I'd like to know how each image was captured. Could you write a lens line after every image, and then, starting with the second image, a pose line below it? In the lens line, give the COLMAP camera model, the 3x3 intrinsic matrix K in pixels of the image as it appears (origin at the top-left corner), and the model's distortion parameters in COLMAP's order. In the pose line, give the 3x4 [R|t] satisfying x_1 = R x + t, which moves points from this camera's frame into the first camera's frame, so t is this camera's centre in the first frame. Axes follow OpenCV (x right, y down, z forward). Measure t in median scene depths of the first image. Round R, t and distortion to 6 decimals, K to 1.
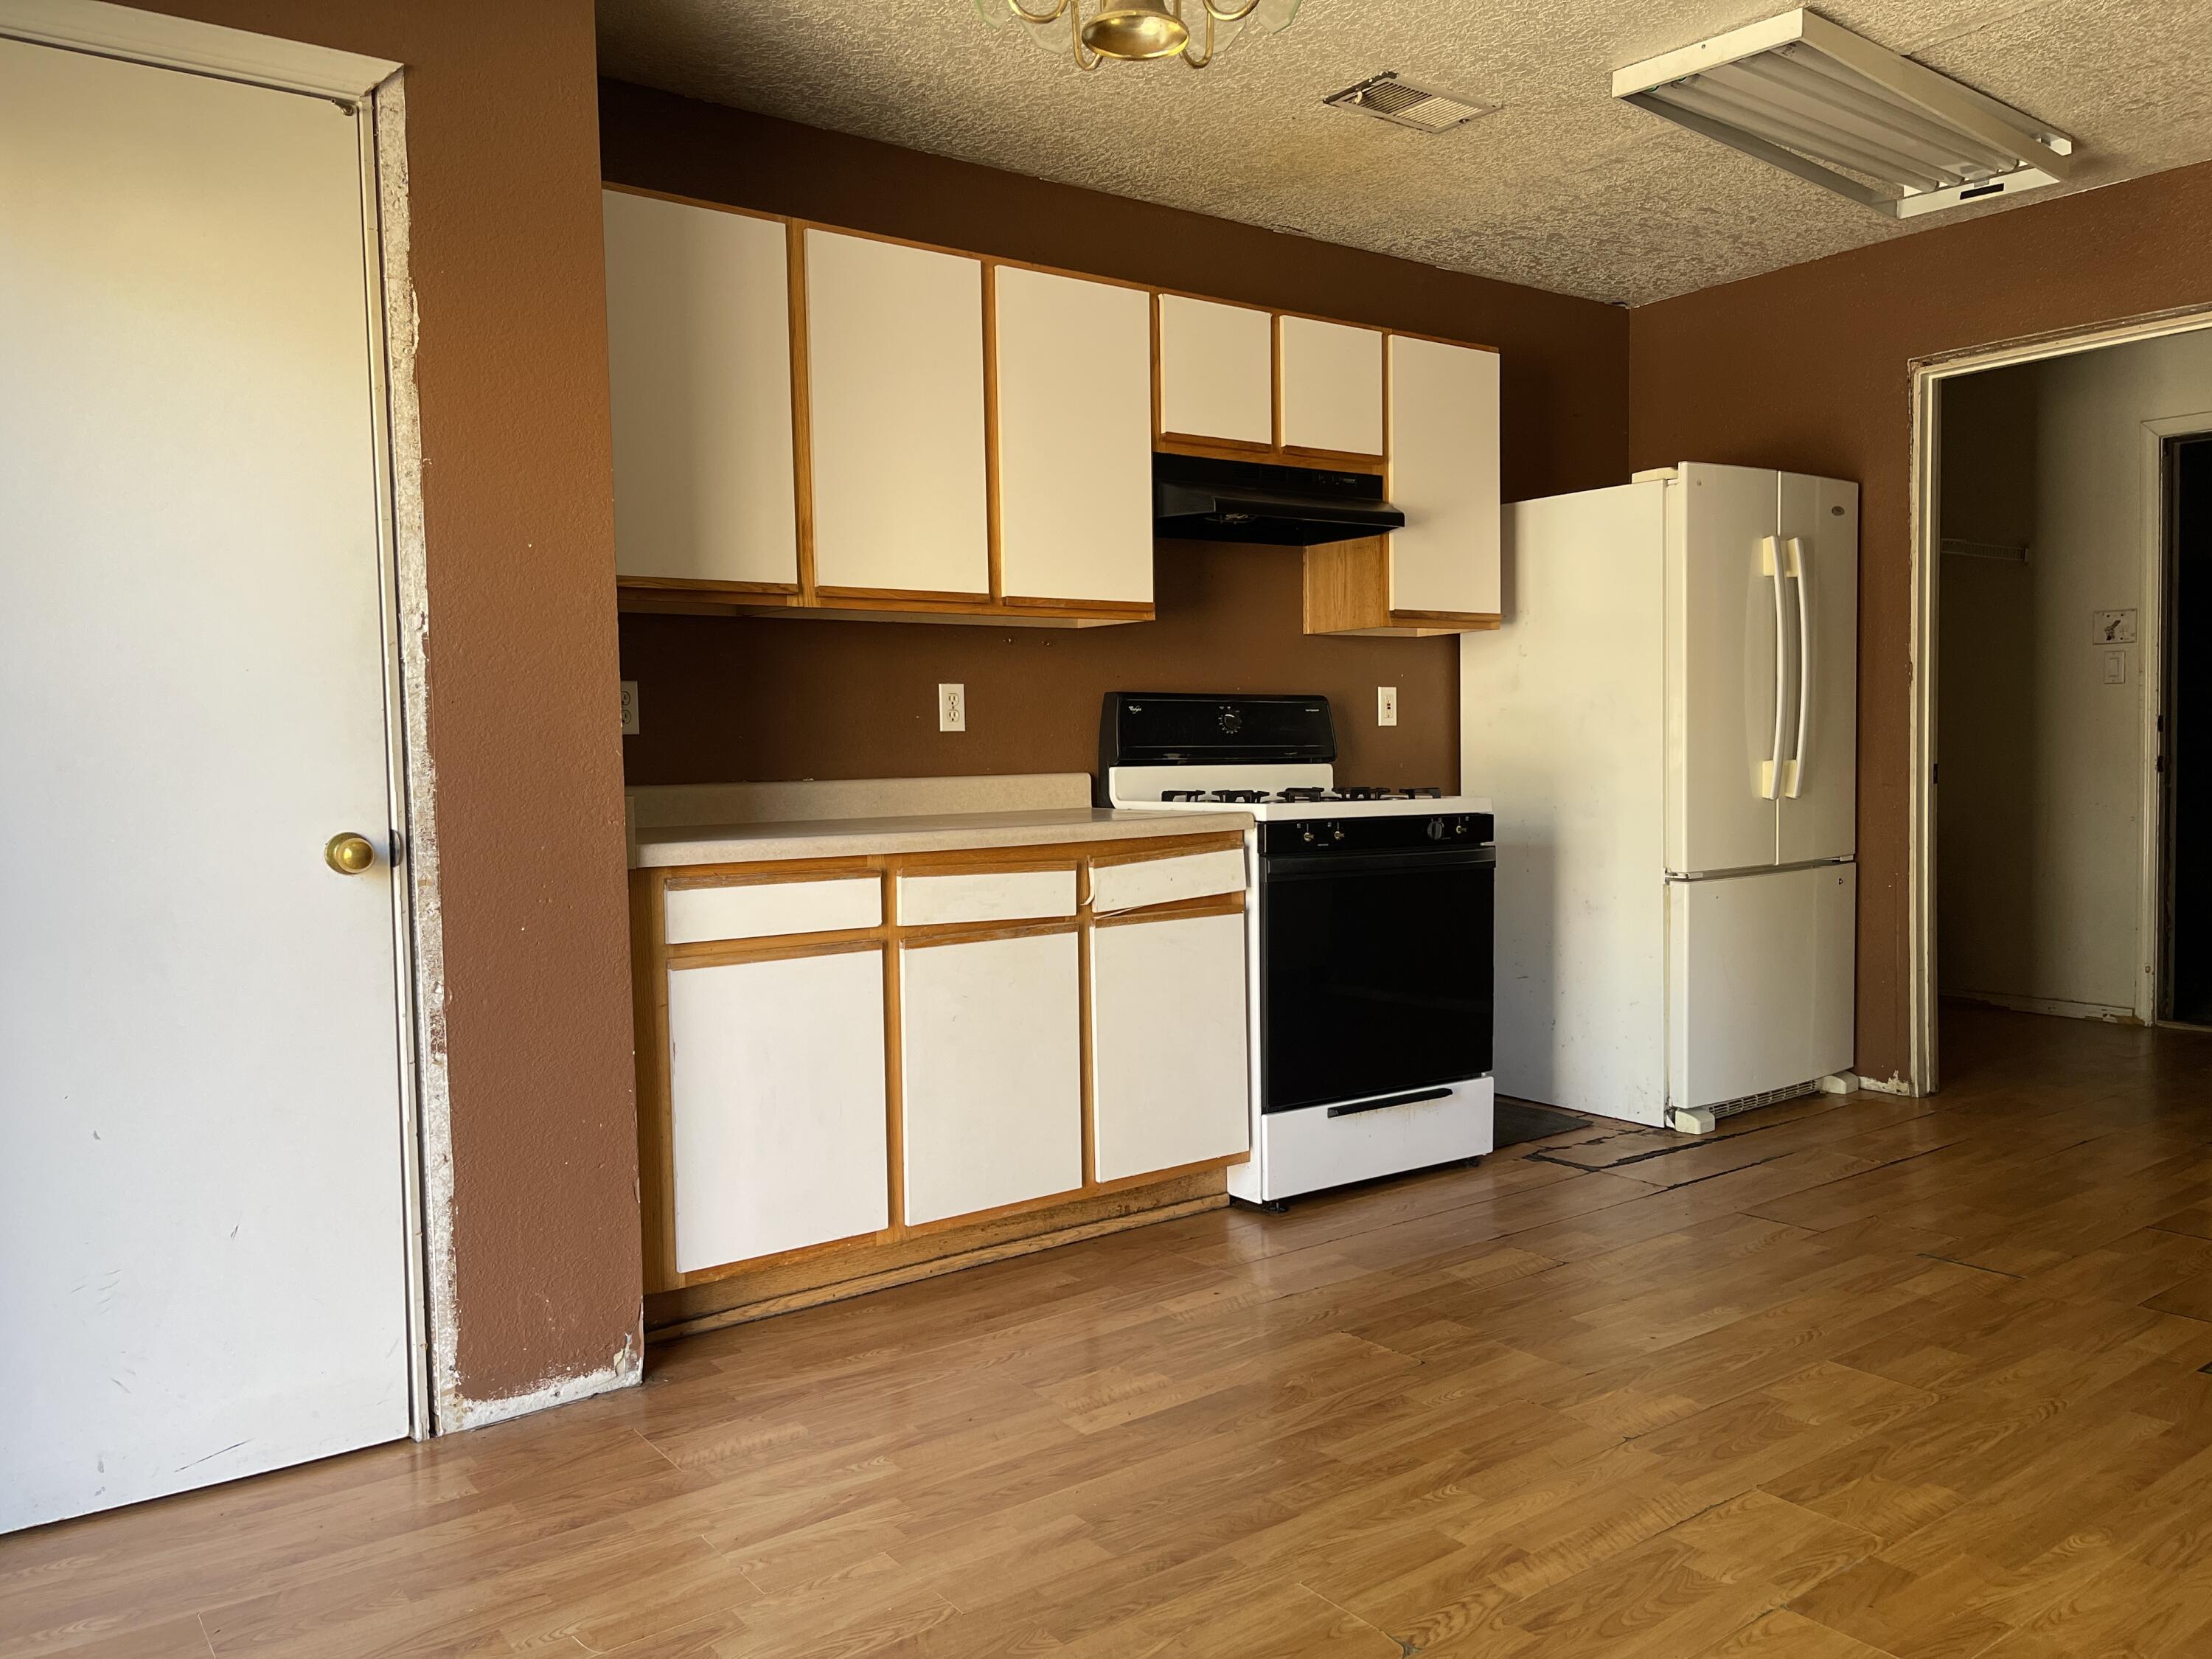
lens RADIAL K [[1665.9, 0, 1110.0], [0, 1665.9, 820.0], [0, 0, 1]] dist [0.117268, -0.170397]
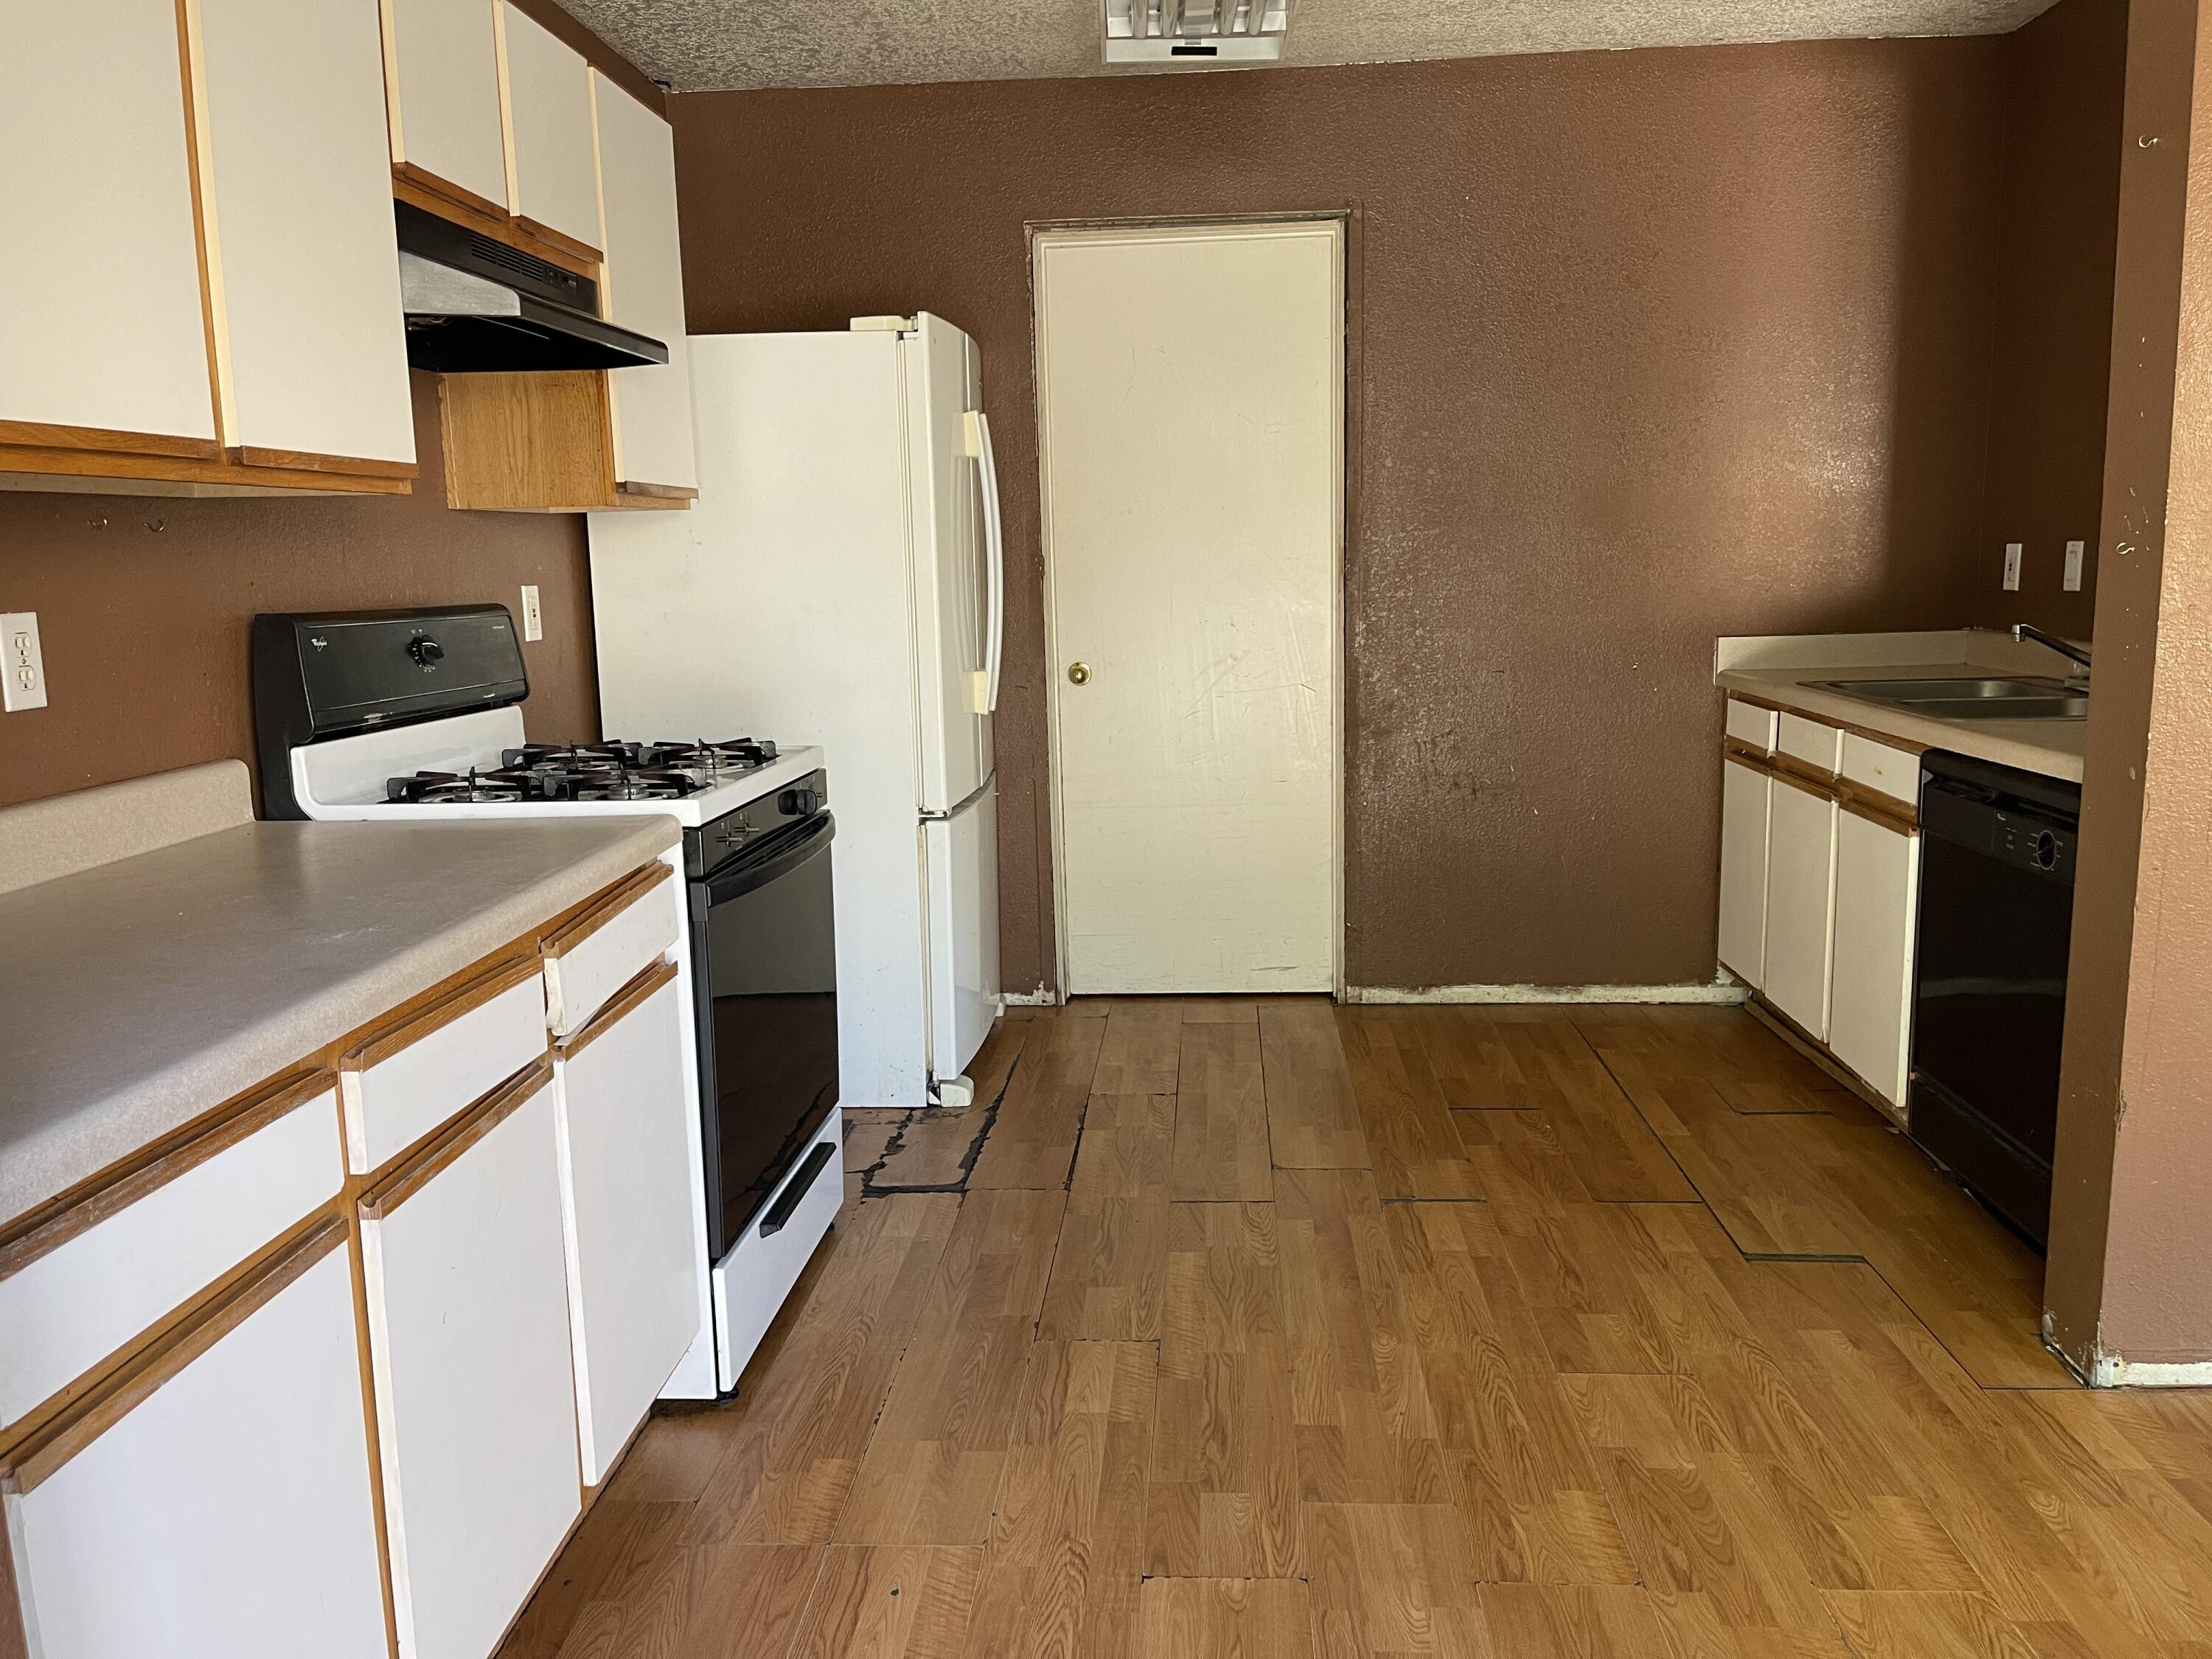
lens RADIAL K [[1671.9, 0, 1110.3], [0, 1671.9, 819.7], [0, 0, 1]] dist [0.034380, -0.063297]
pose [[0.654797, -0.117476, 0.746619, -0.249540], [0.047948, 0.992314, 0.114083, -0.059657], [-0.754282, -0.038902, 0.655397, 0.413710]]
